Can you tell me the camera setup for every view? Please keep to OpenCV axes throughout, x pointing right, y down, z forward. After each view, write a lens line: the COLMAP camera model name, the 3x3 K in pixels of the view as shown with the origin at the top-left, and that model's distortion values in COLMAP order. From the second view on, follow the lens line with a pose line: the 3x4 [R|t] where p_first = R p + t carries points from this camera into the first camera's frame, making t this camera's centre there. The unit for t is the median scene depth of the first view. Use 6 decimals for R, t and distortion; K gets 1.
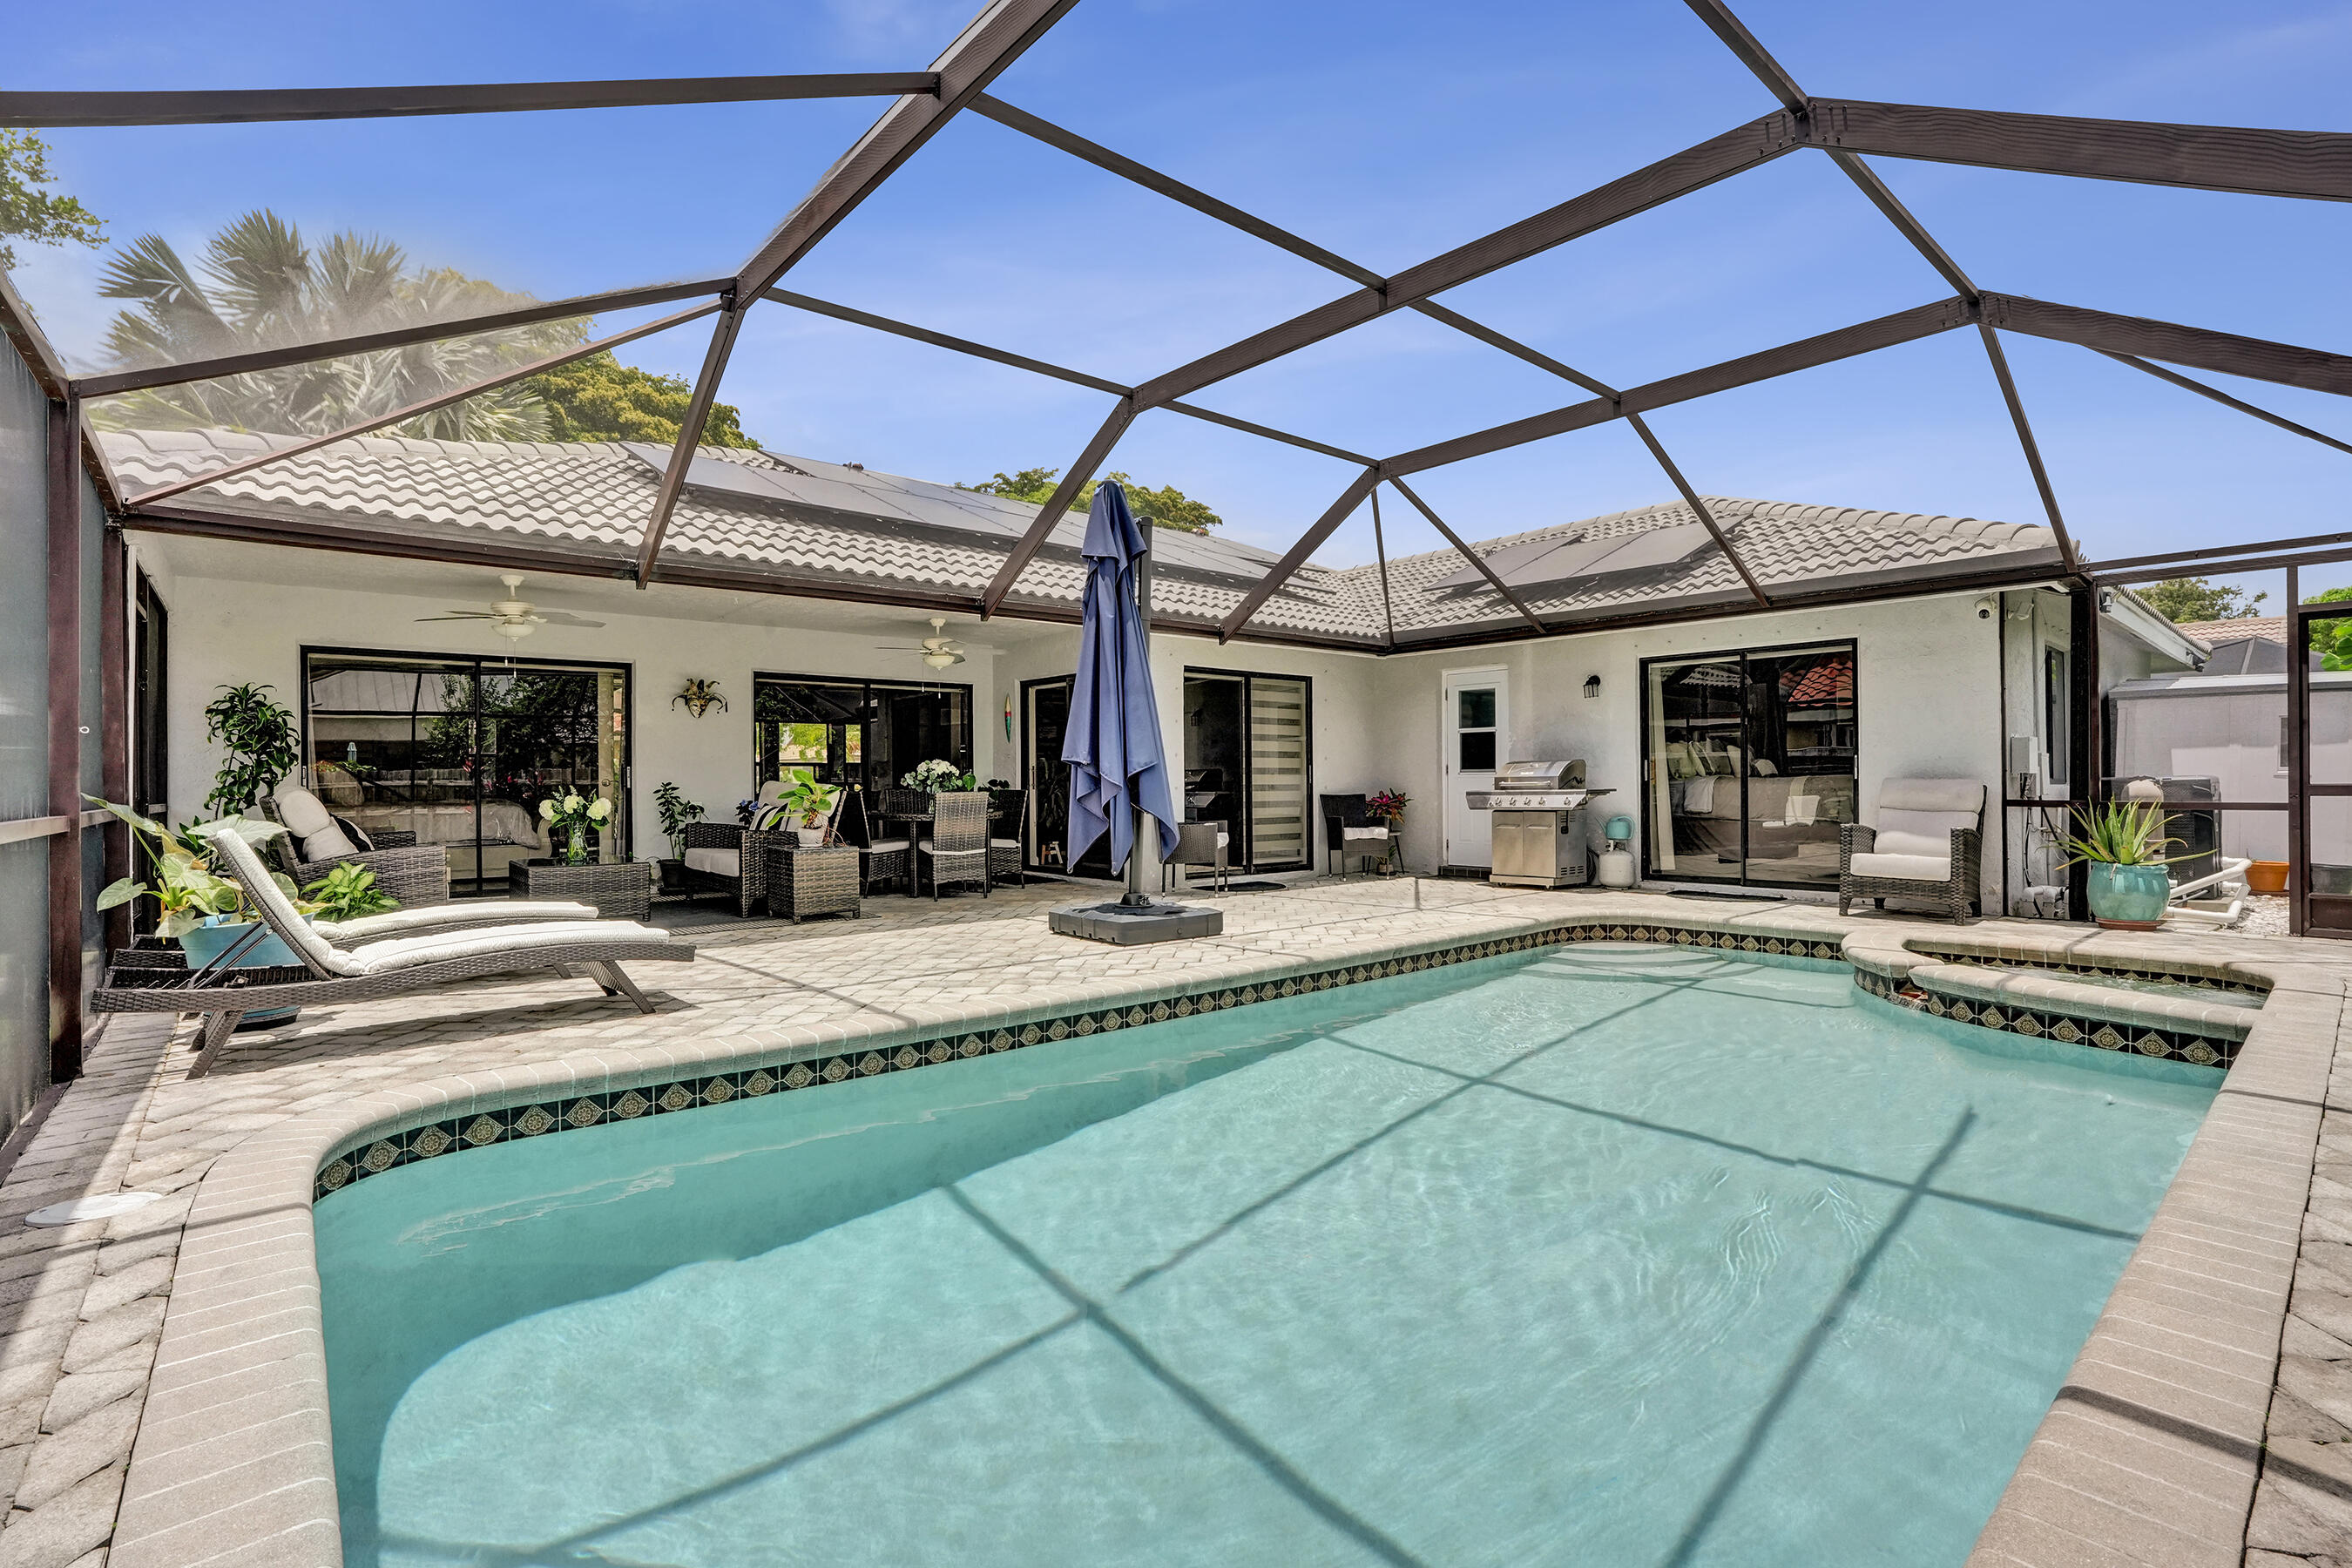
lens RADIAL K [[1096.7, 0, 1171.0], [0, 1096.7, 782.8], [0, 0, 1]] dist [-0.071416, 0.026843]
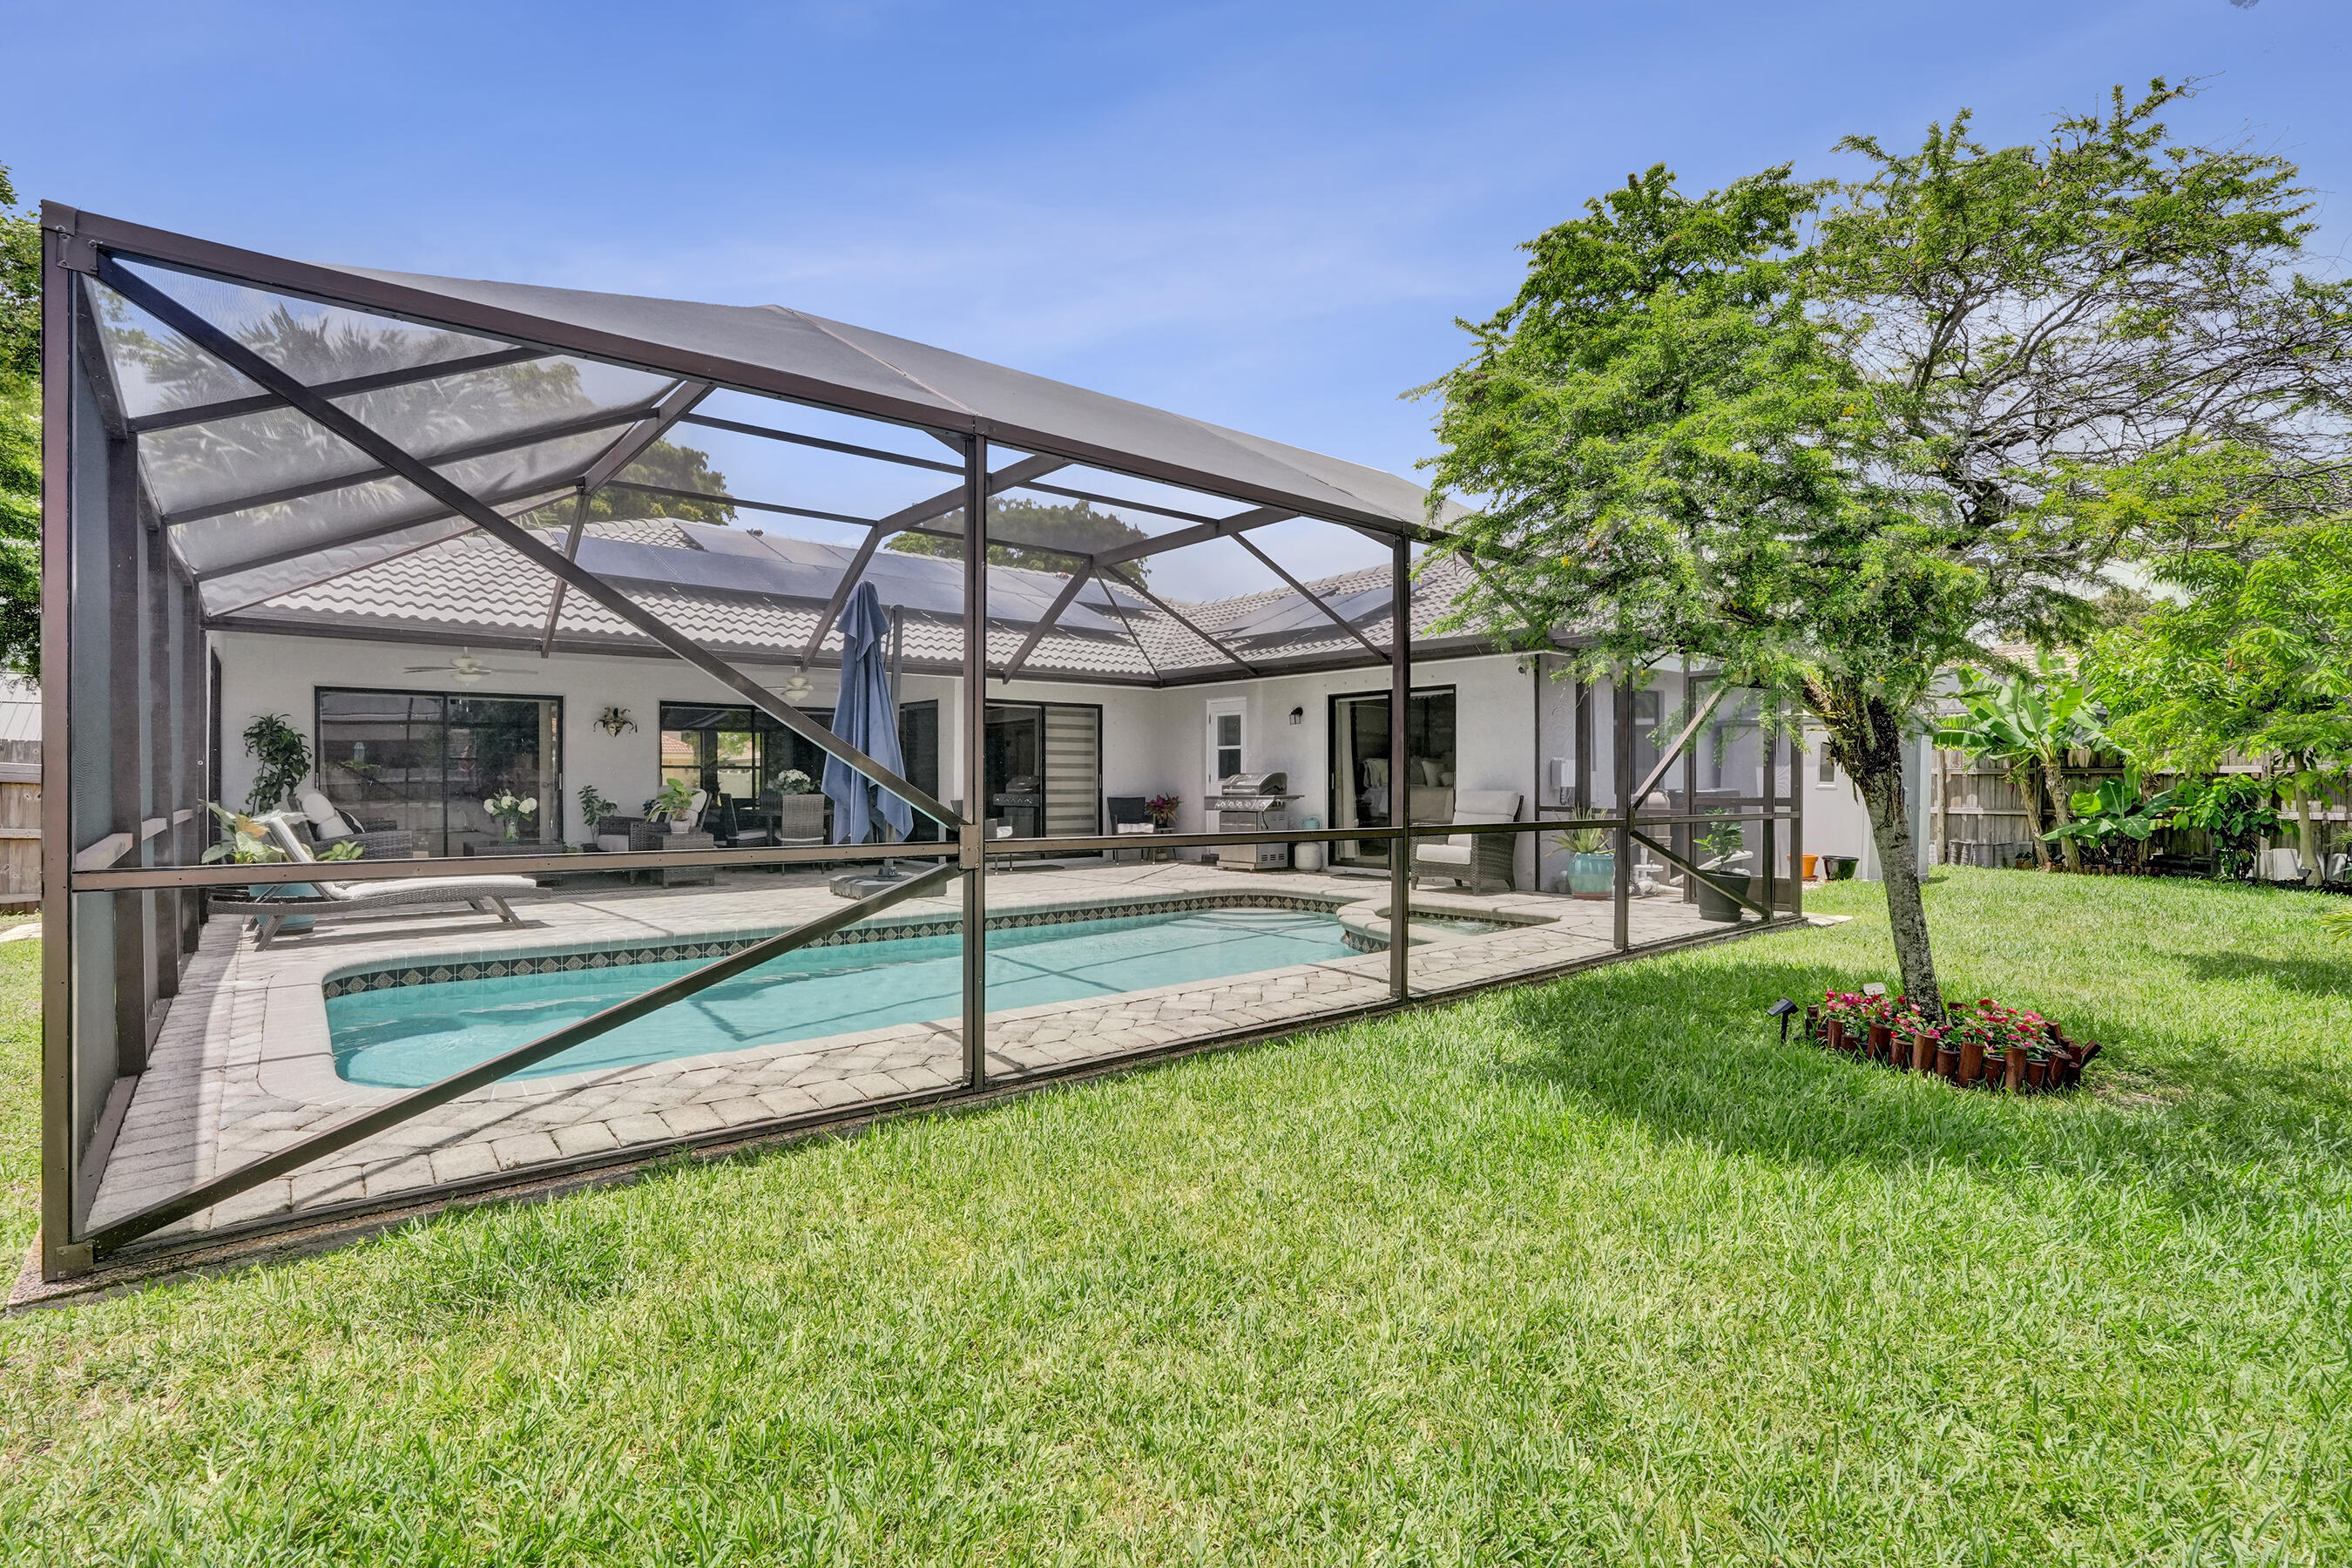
lens RADIAL K [[1102.9, 0, 1184.7], [0, 1102.9, 783.2], [0, 0, 1]] dist [-0.073385, 0.027721]
pose [[0.999978, 0.006552, -0.000281, 0.281865], [-0.006552, 0.999975, 0.002554, -0.012129], [0.000298, -0.002553, 0.999997, -0.348436]]
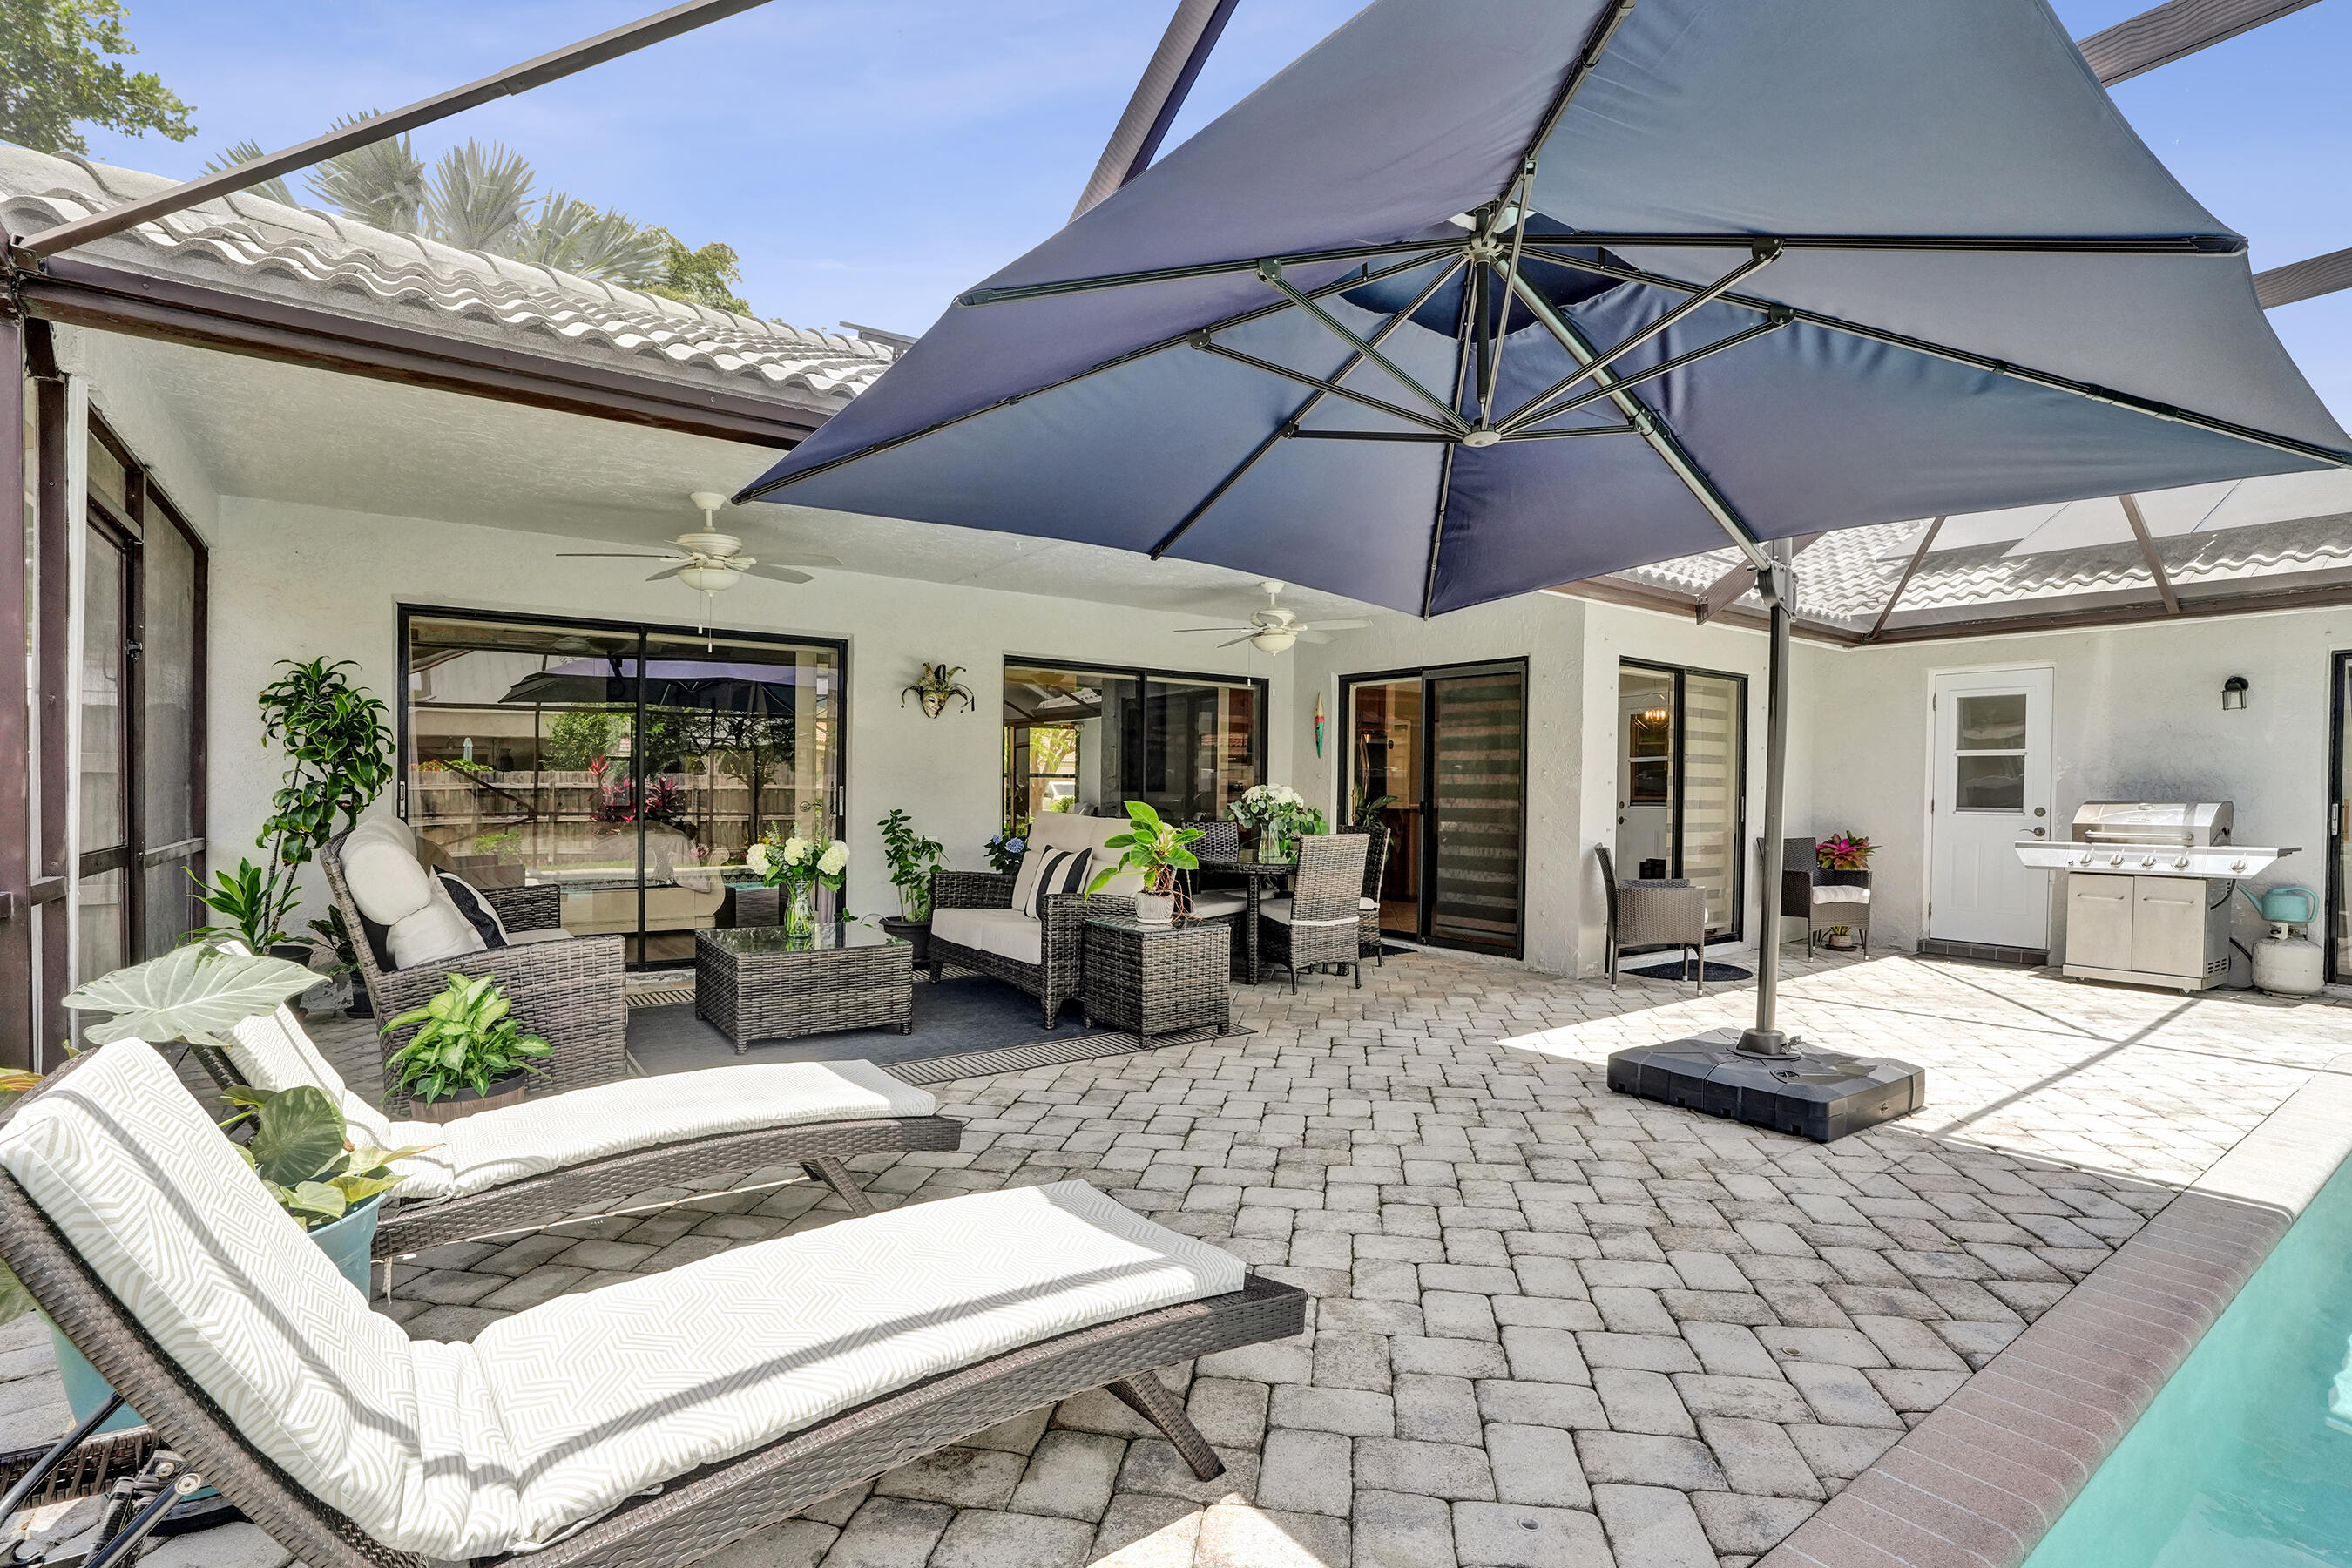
lens RADIAL K [[1114.2, 0, 1168.7], [0, 1114.2, 809.5], [0, 0, 1]] dist [-0.072274, 0.029023]
pose [[0.996256, 0.019808, -0.084153, -0.239285], [-0.018362, 0.999671, 0.017914, -0.017411], [0.084480, -0.016302, 0.996292, 0.308678]]
